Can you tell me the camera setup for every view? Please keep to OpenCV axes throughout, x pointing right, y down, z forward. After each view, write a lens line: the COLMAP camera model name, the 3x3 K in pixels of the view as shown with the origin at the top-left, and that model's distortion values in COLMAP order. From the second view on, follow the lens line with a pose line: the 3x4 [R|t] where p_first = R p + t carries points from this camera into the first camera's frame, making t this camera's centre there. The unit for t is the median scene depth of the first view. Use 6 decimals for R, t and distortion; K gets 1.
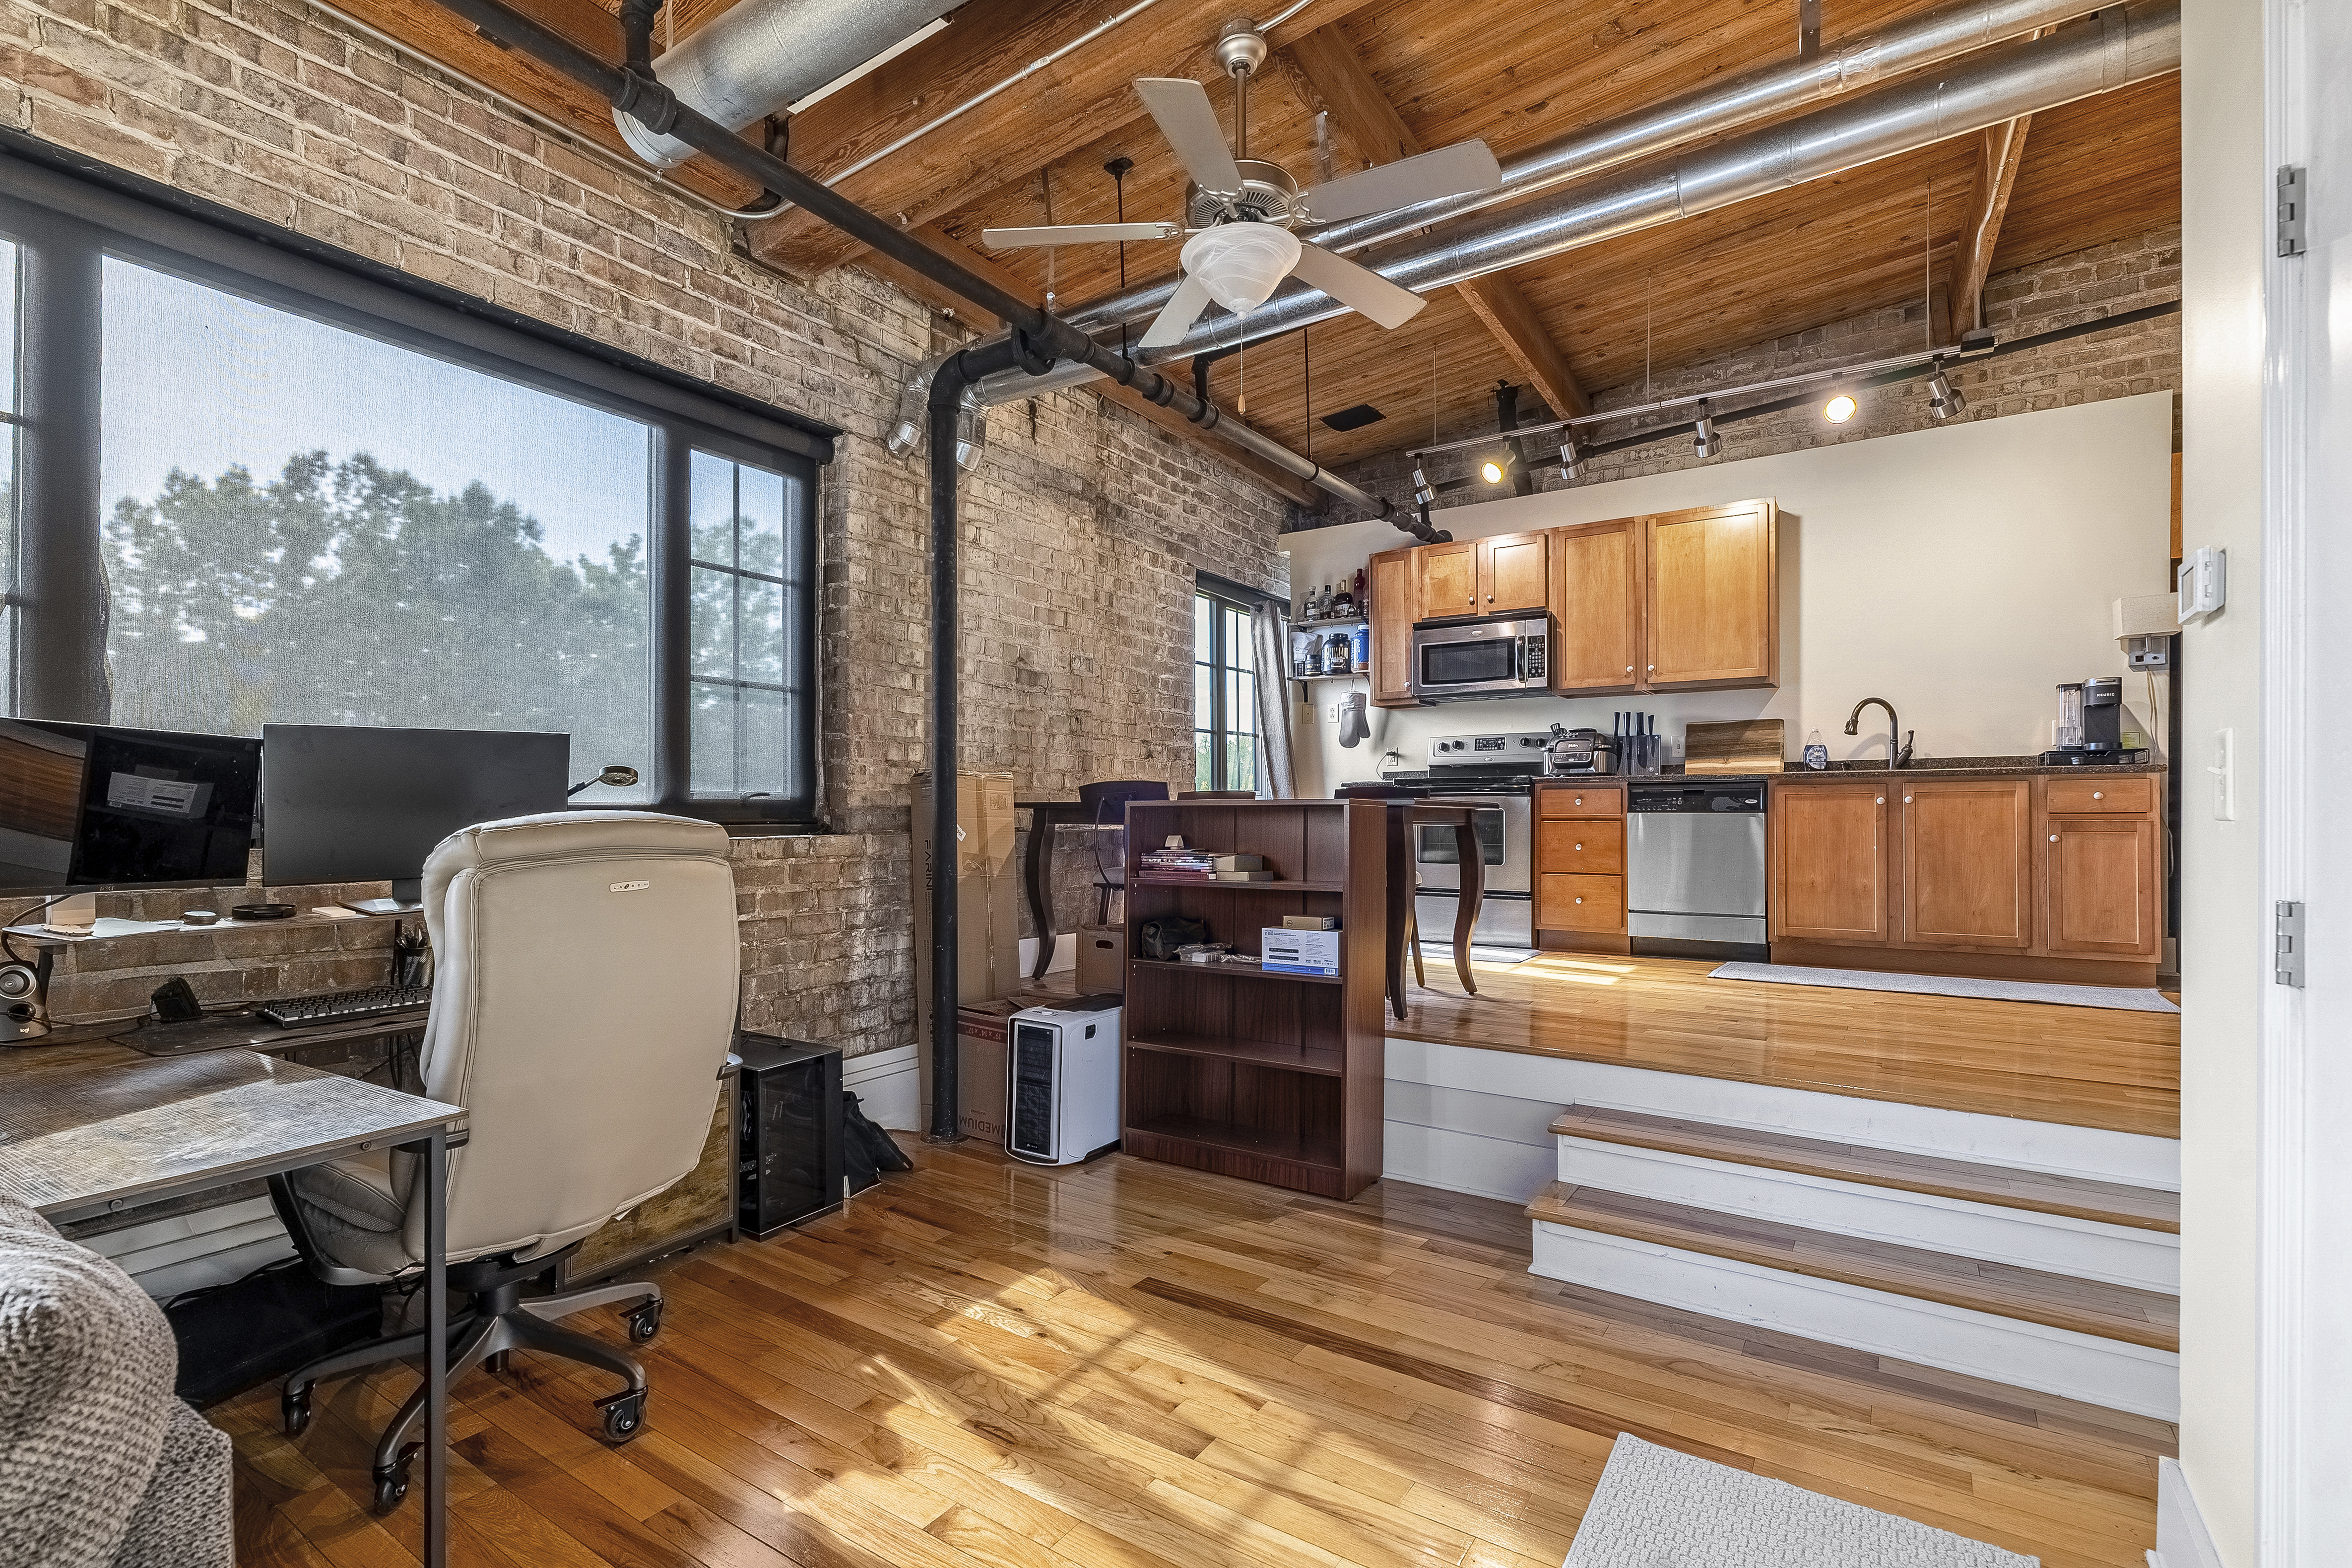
lens RADIAL K [[1087.7, 0, 1155.8], [0, 1087.7, 807.7], [0, 0, 1]] dist [-0.001152, 0.000273]
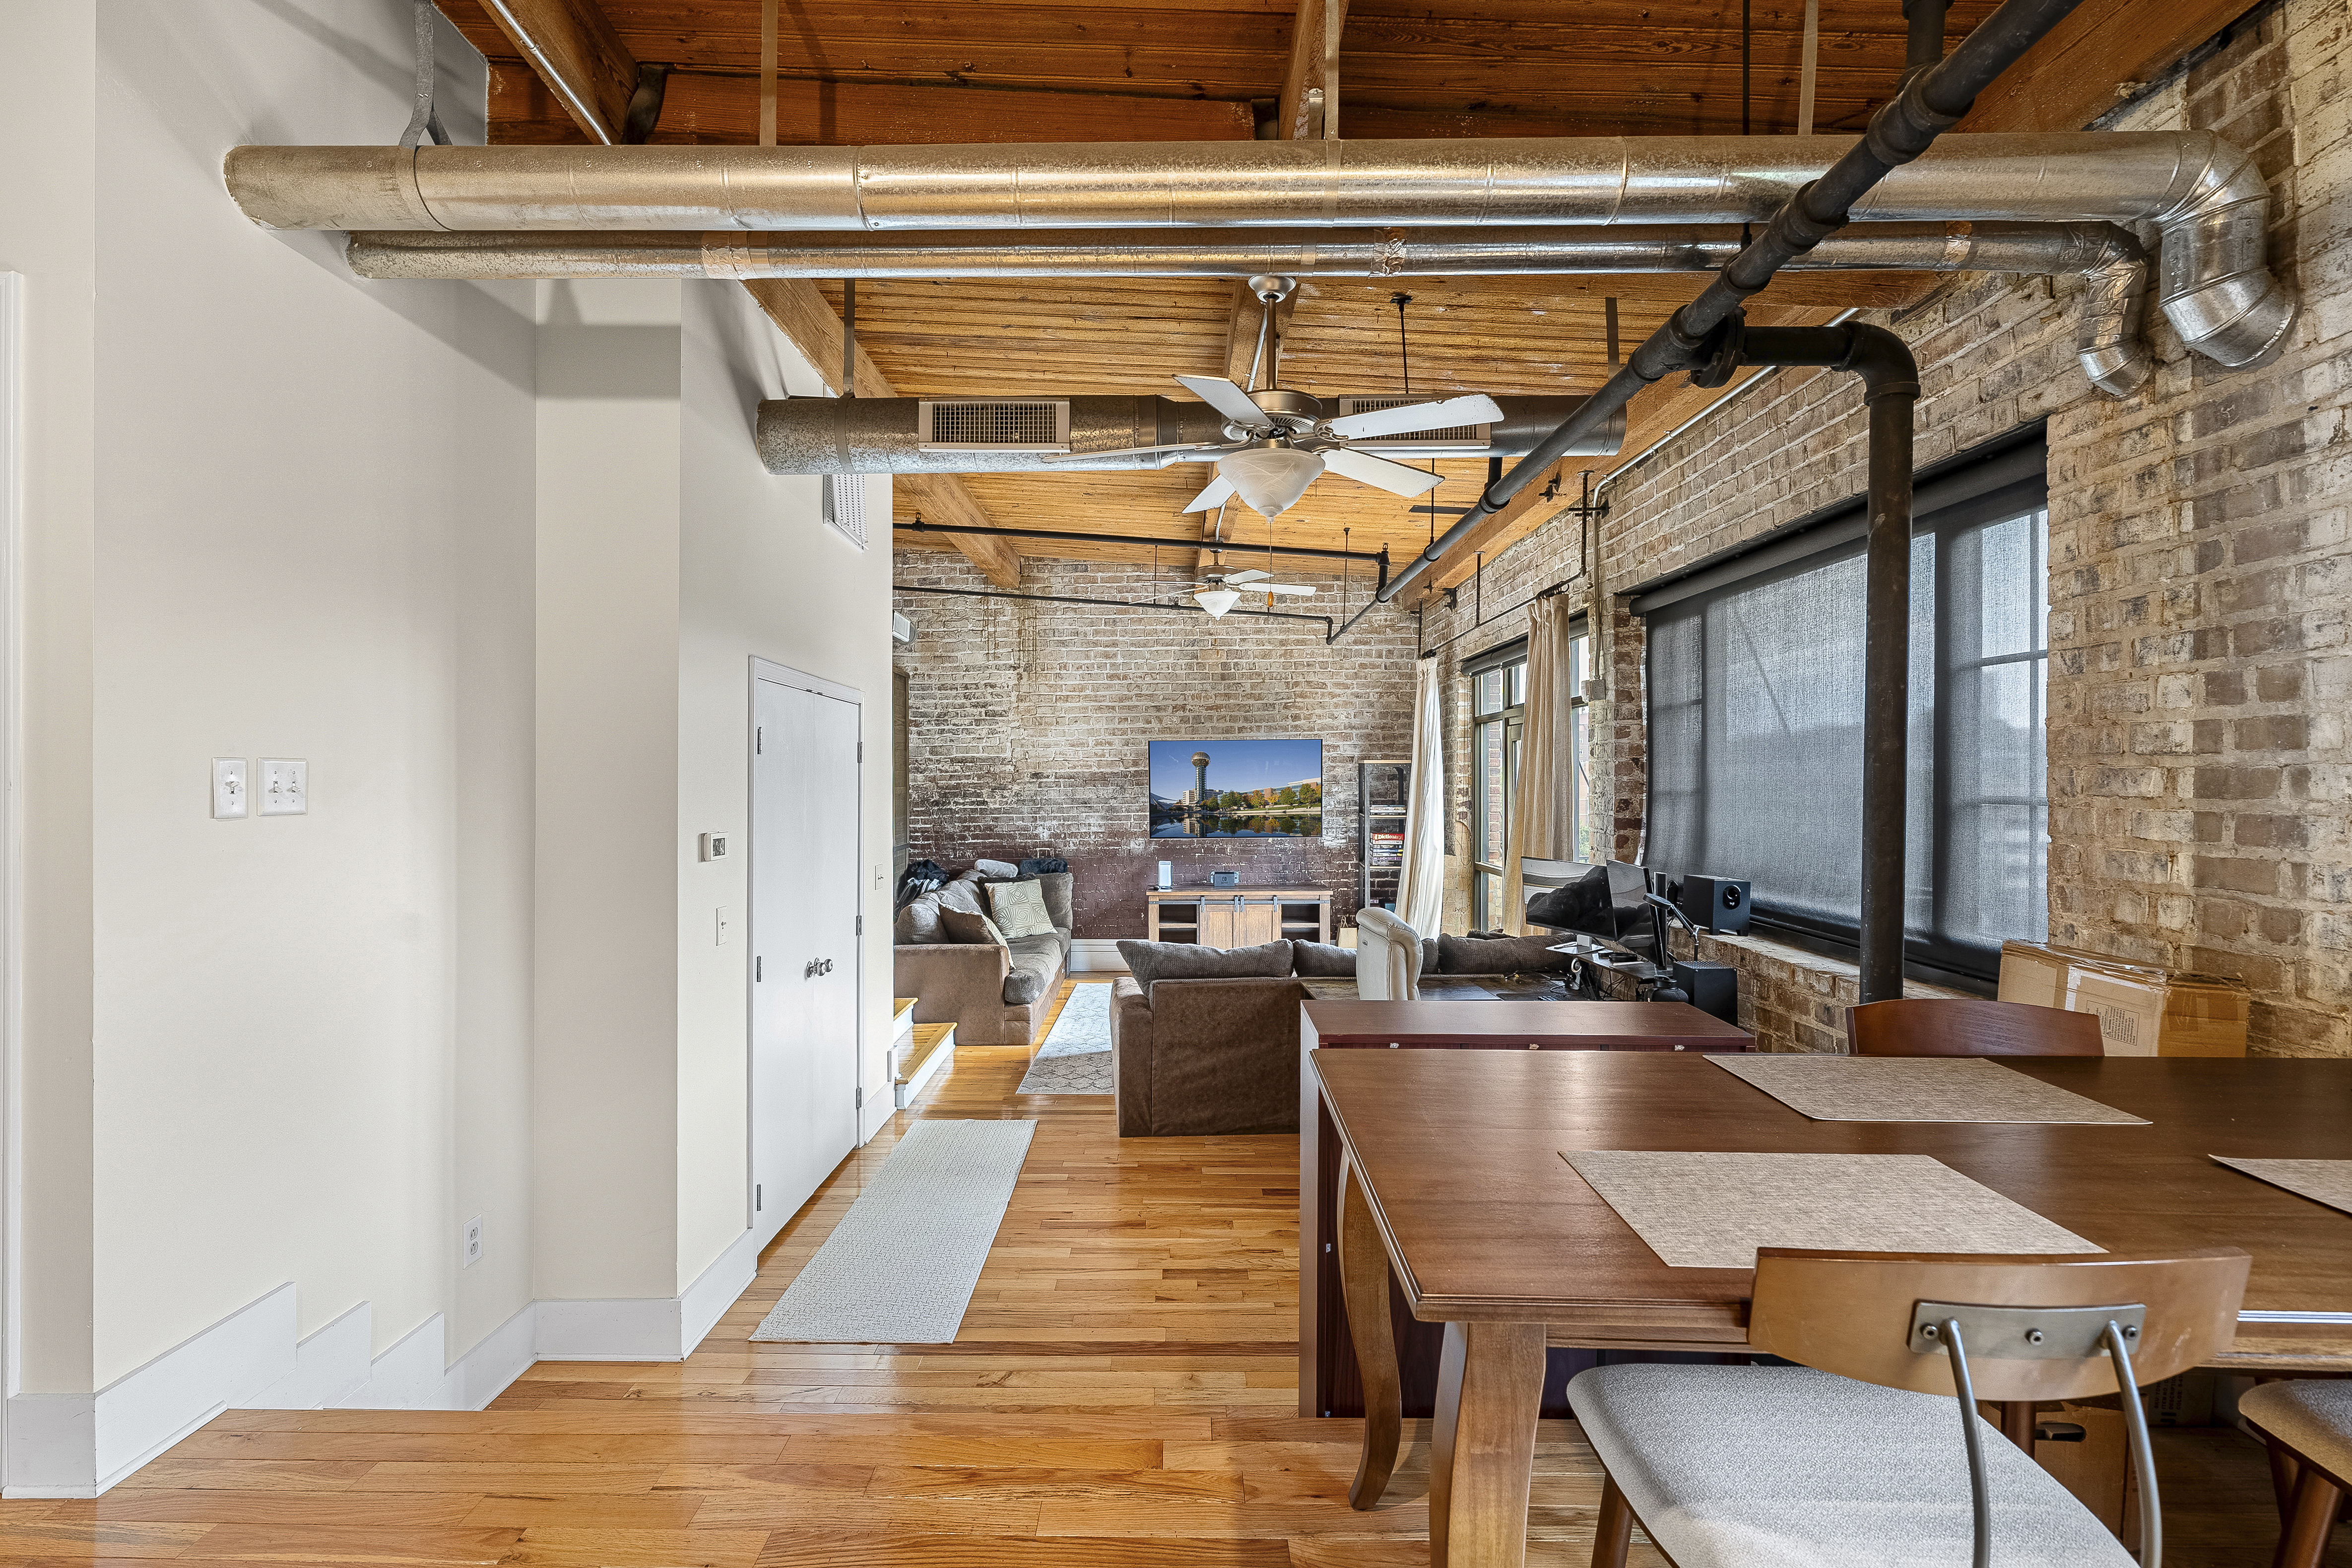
lens RADIAL K [[1087.9, 0, 1170.3], [0, 1087.9, 782.2], [0, 0, 1]] dist [-0.000151, 0.000174]
pose [[-0.828512, -0.000028, -0.559971, 0.494744], [-0.000660, 0.999999, 0.000927, -0.116239], [0.559971, 0.001138, -0.828512, 1.172283]]
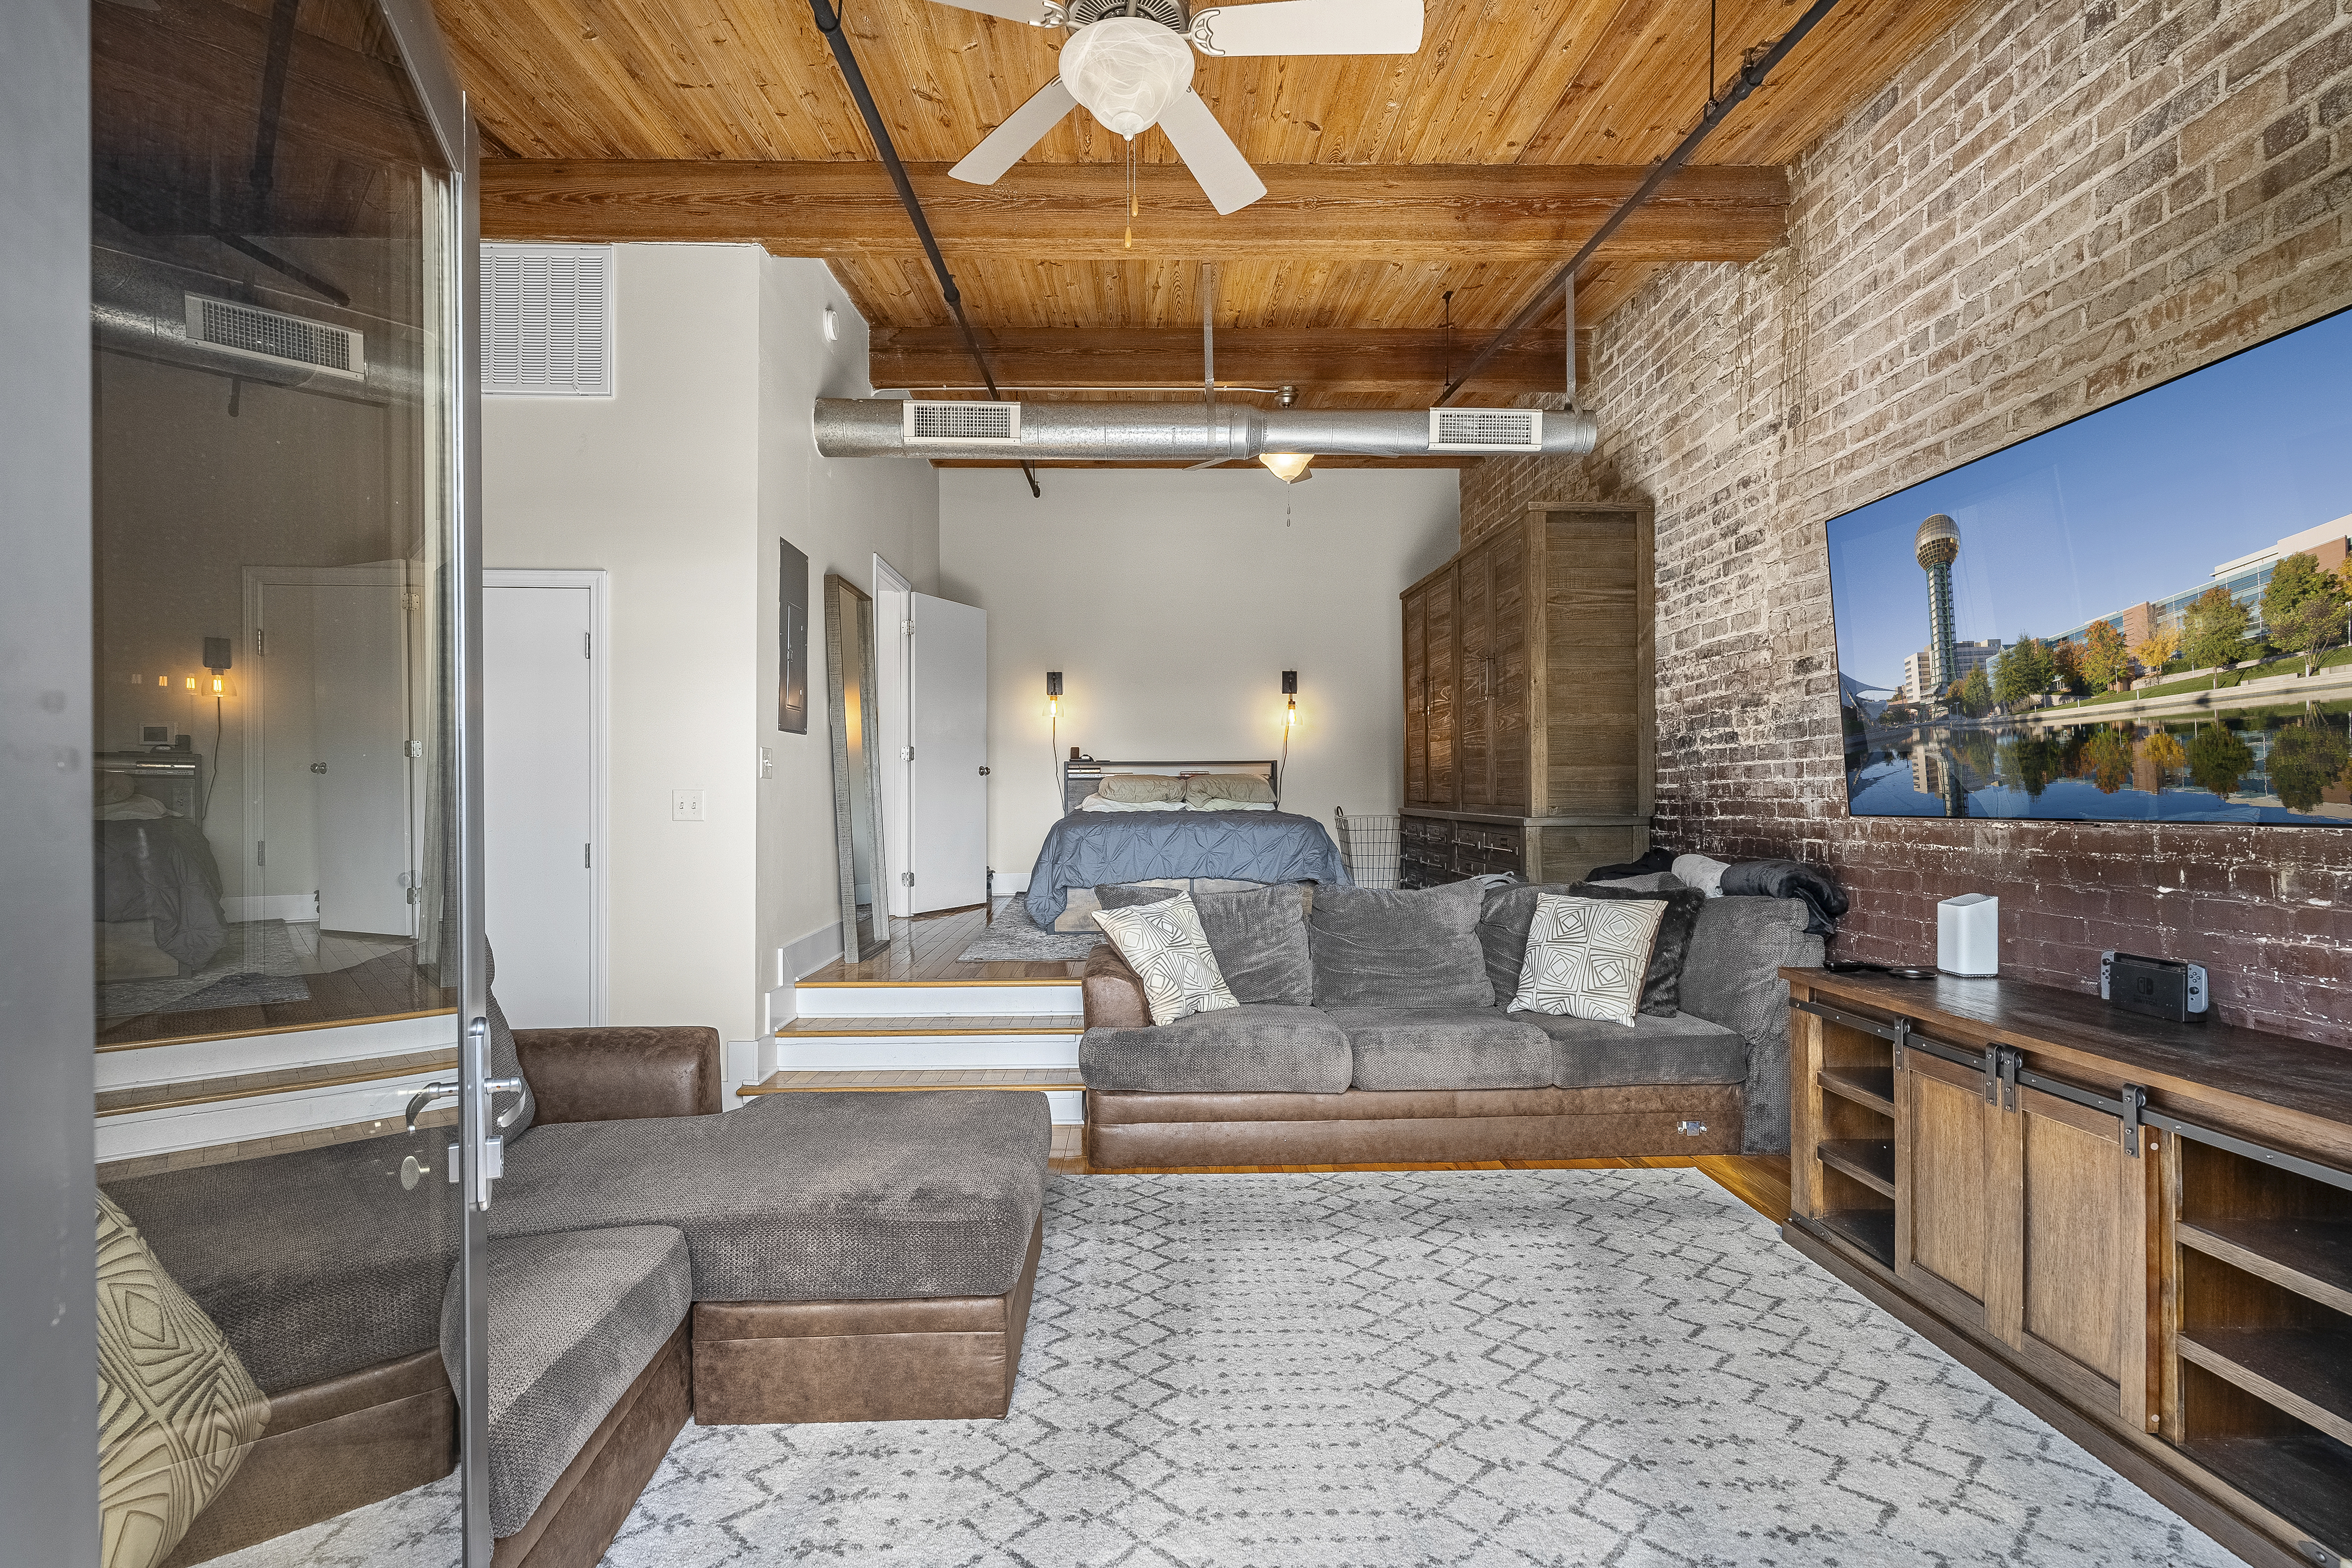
lens RADIAL K [[1076.8, 0, 1168.9], [0, 1076.8, 797.6], [0, 0, 1]] dist [-0.002272, 0.000657]
pose [[-0.584895, -0.008894, 0.811060, -0.938279], [-0.001041, 0.999947, 0.010215, -0.024215], [-0.811108, 0.005130, -0.584873, 0.177386]]
